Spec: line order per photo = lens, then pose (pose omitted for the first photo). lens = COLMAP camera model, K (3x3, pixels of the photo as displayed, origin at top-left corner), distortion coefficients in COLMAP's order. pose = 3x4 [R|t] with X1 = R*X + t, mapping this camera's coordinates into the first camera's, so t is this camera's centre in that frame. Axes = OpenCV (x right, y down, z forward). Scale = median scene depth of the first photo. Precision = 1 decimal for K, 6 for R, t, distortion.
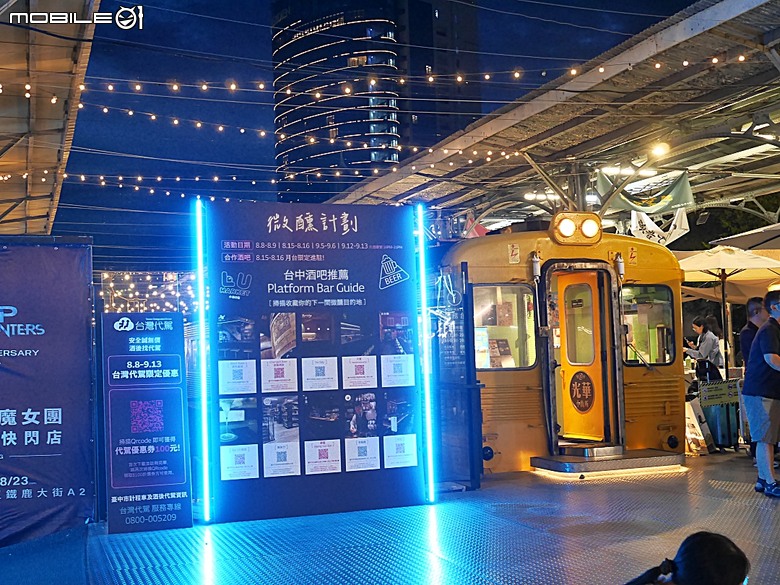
lens RADIAL K [[958.9, 0, 390.0], [0, 958.9, 292.5], [0, 0, 1]] dist [0.030022, 0.013138]
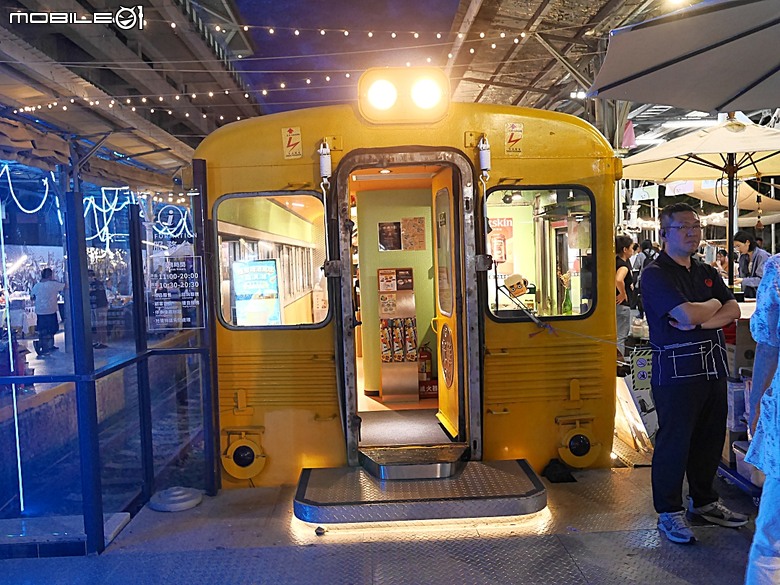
lens RADIAL K [[692.1, 0, 390.0], [0, 692.1, 292.5], [0, 0, 1]] dist [0.001356, 0.010564]
pose [[0.947375, 0.012773, -0.319872, 0.333578], [0.026434, 0.992670, 0.117928, 0.004474], [0.319034, -0.120178, 0.940093, 0.585687]]
